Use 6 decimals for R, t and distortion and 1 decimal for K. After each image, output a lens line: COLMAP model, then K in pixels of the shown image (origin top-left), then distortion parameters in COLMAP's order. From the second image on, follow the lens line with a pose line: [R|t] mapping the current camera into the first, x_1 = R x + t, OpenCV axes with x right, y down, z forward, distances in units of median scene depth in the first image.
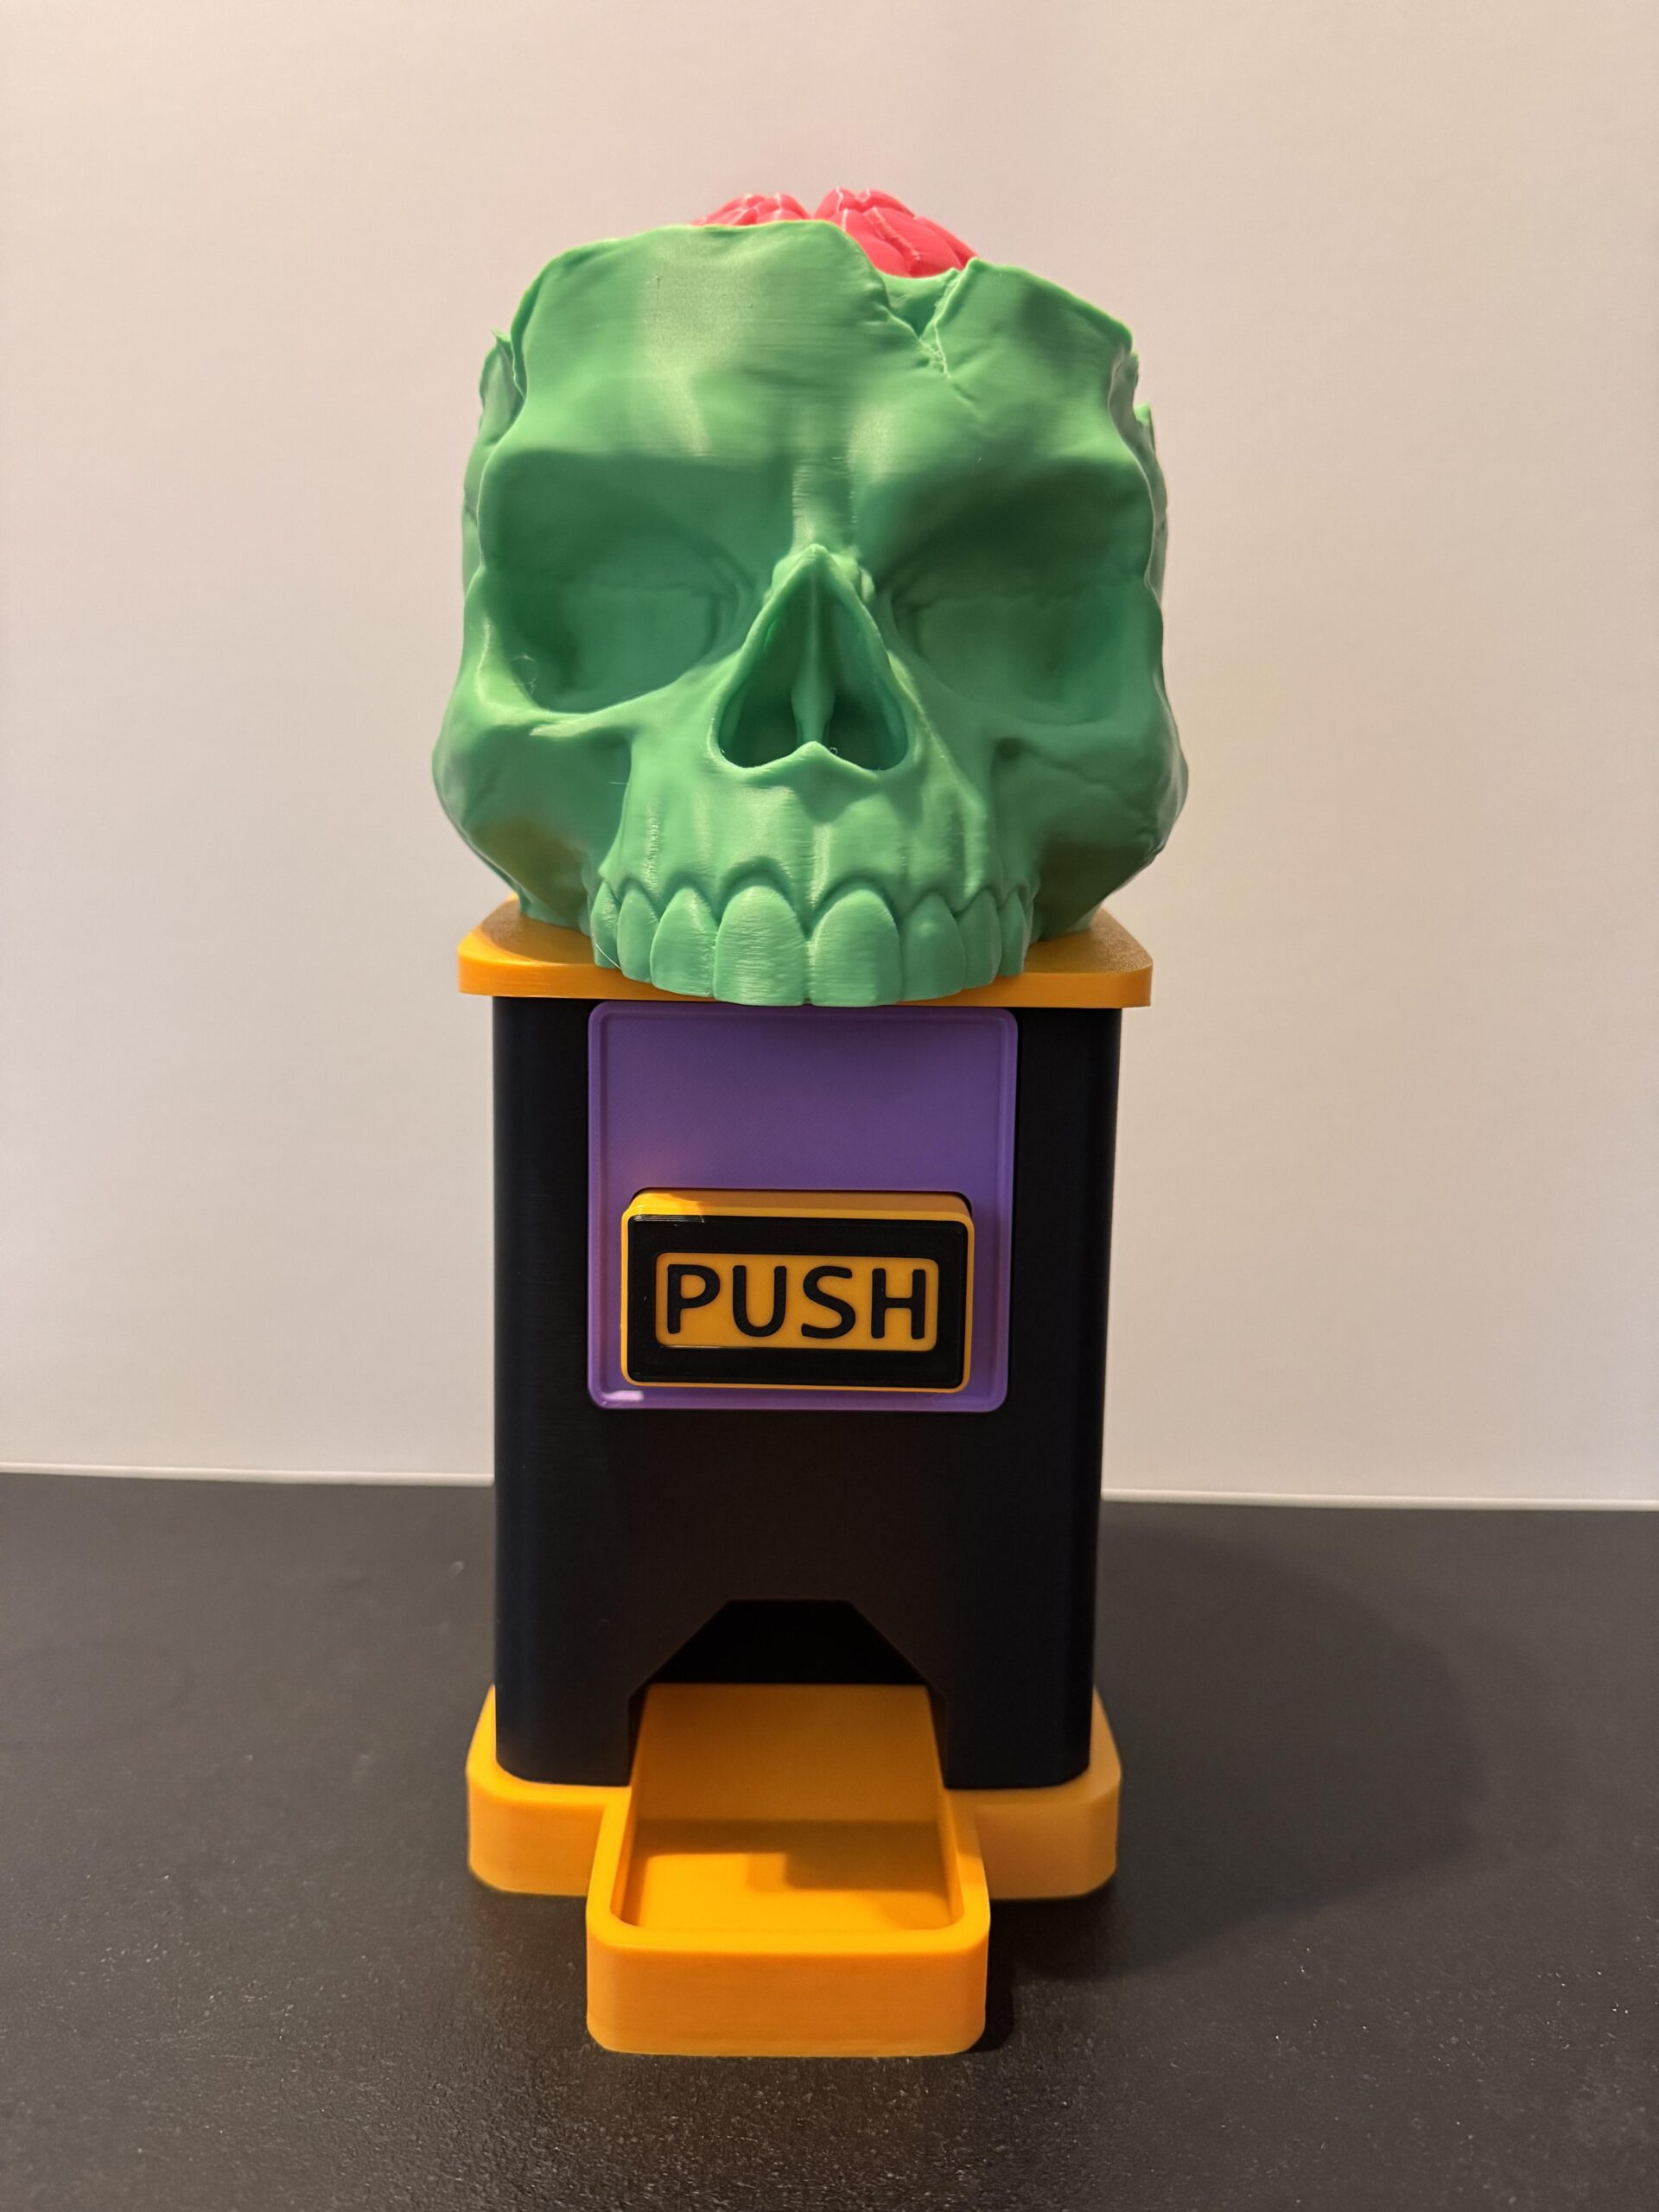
lens RADIAL K [[1569.0, 0, 804.6], [0, 1569.0, 1427.8], [0, 0, 1]] dist [0.047580, -0.107645]
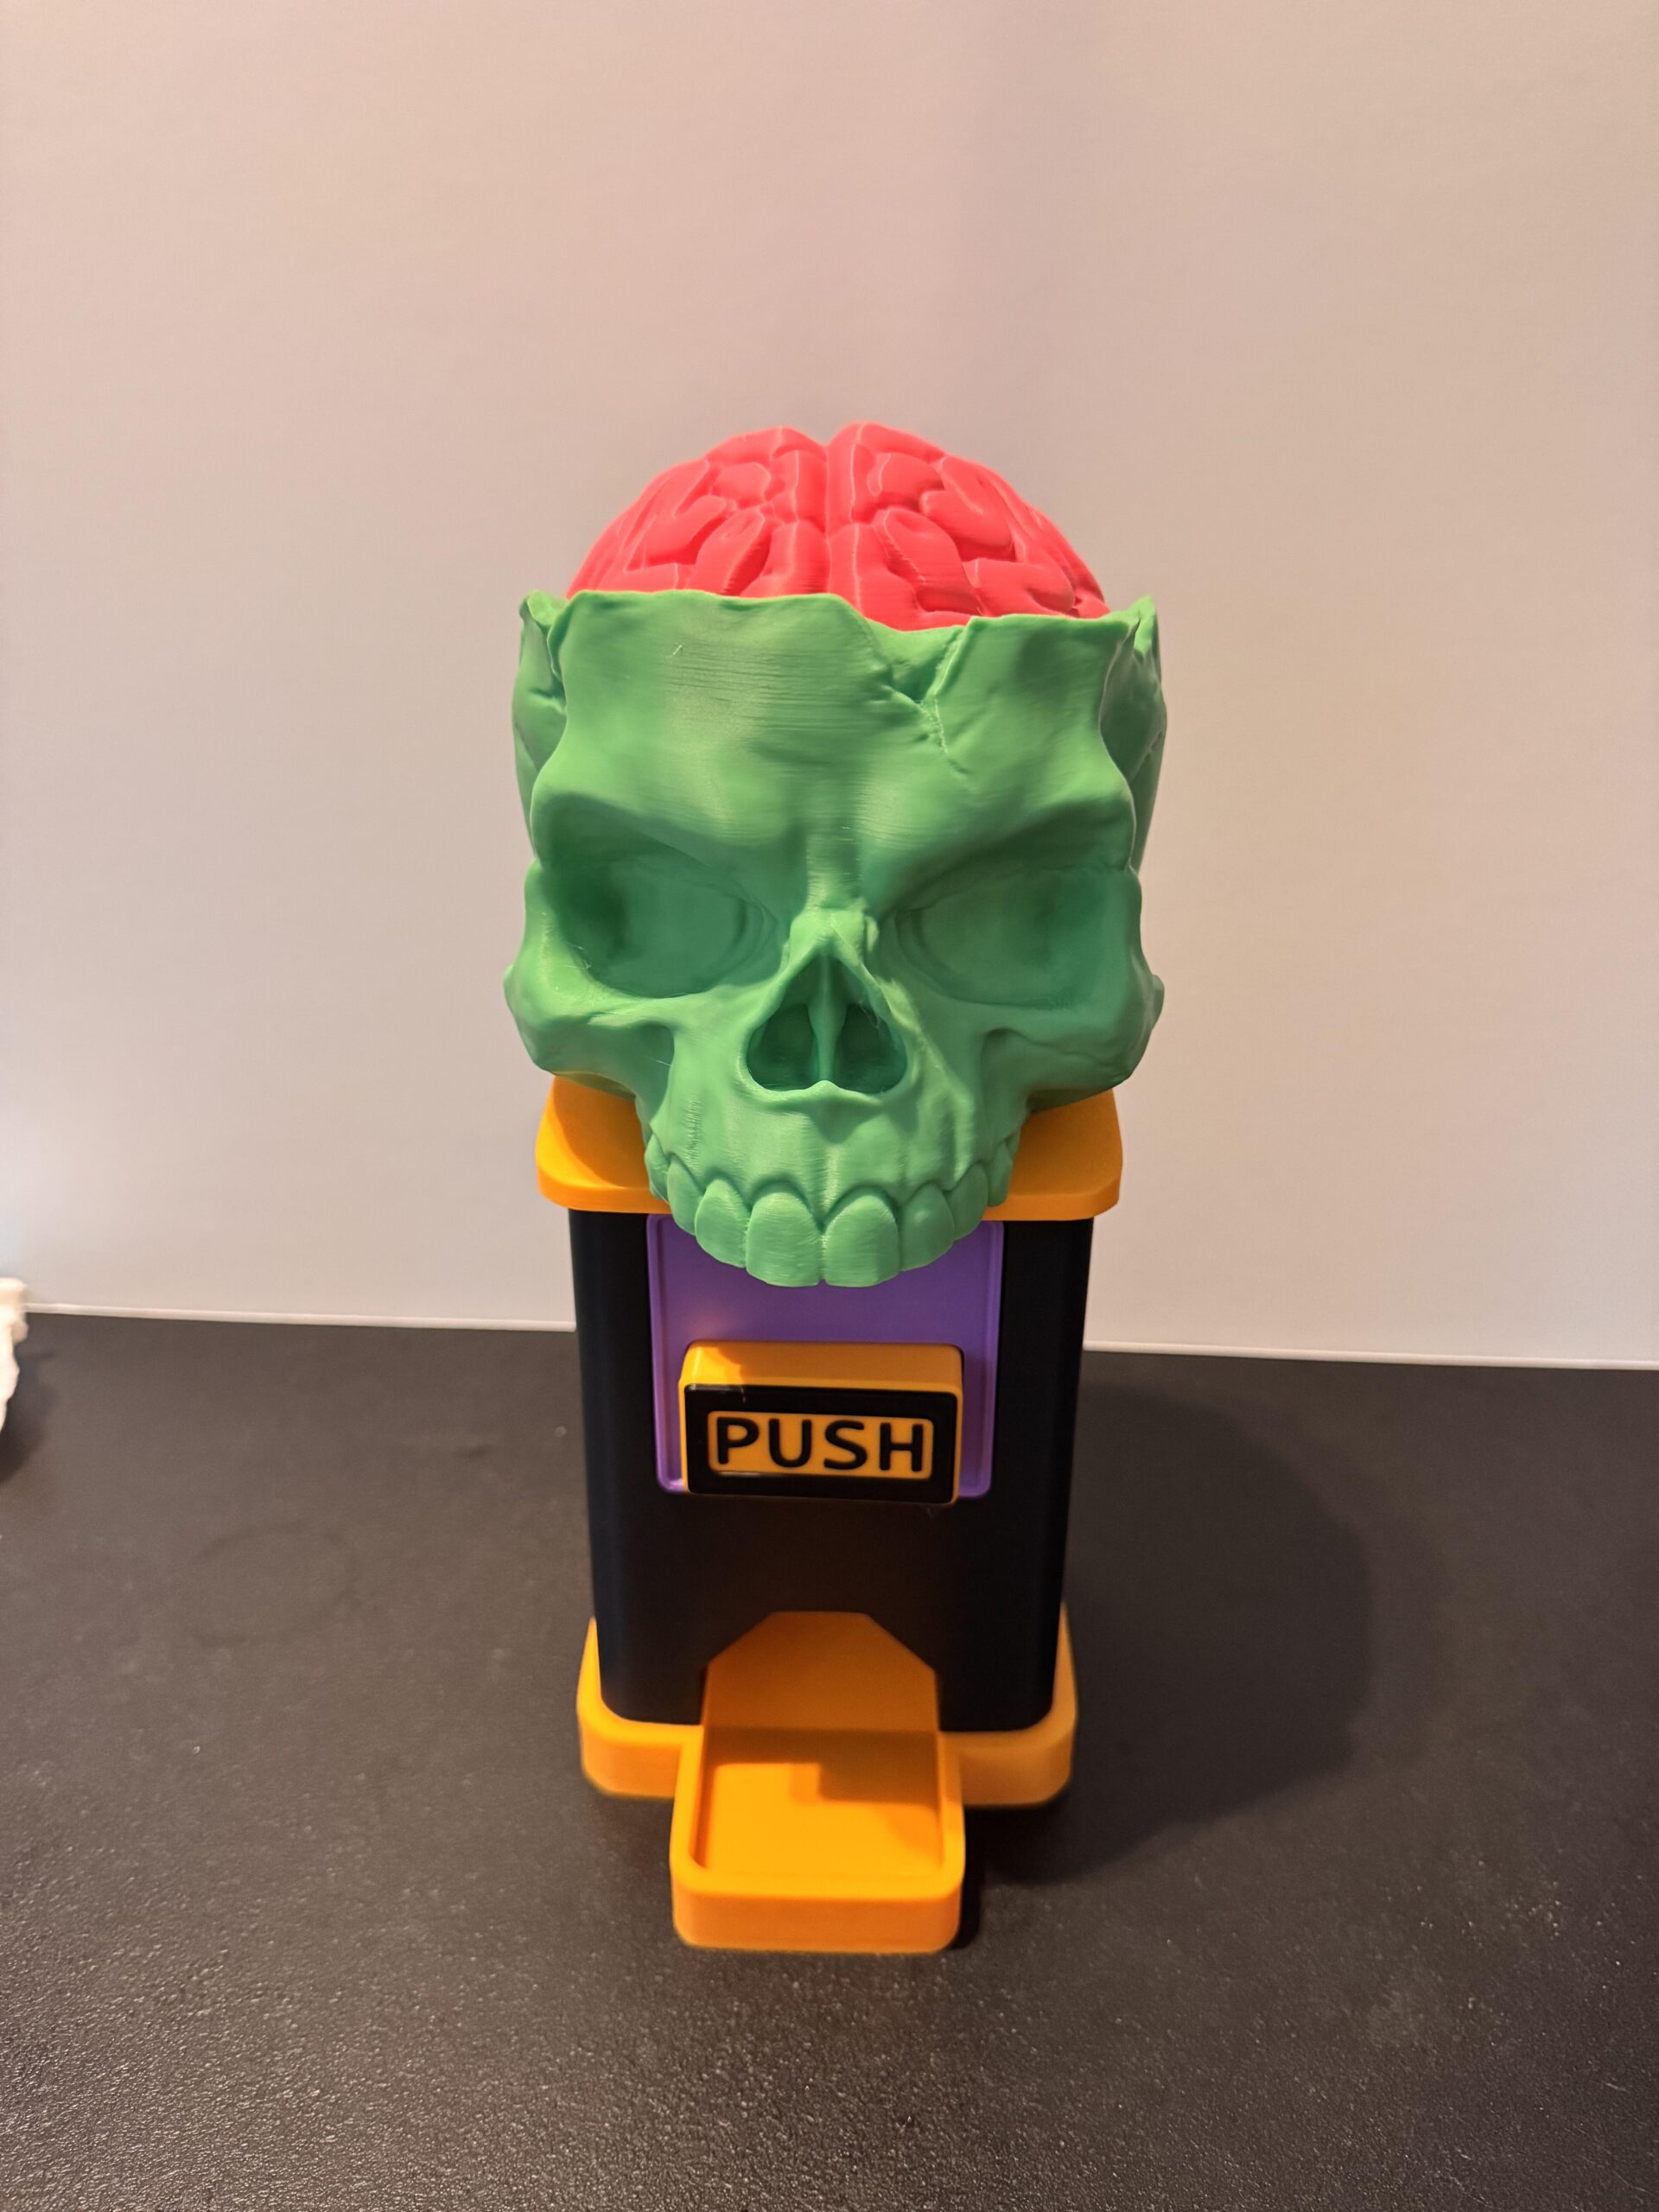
lens RADIAL K [[1649.1, 0, 829.5], [0, 1649.1, 1106.0], [0, 0, 1]] dist [0.004790, -0.027257]
pose [[0.999006, 0.006113, -0.044159, 0.061663], [0.007112, 0.956013, 0.293238, -0.757707], [0.044009, -0.293261, 0.955019, -0.186187]]
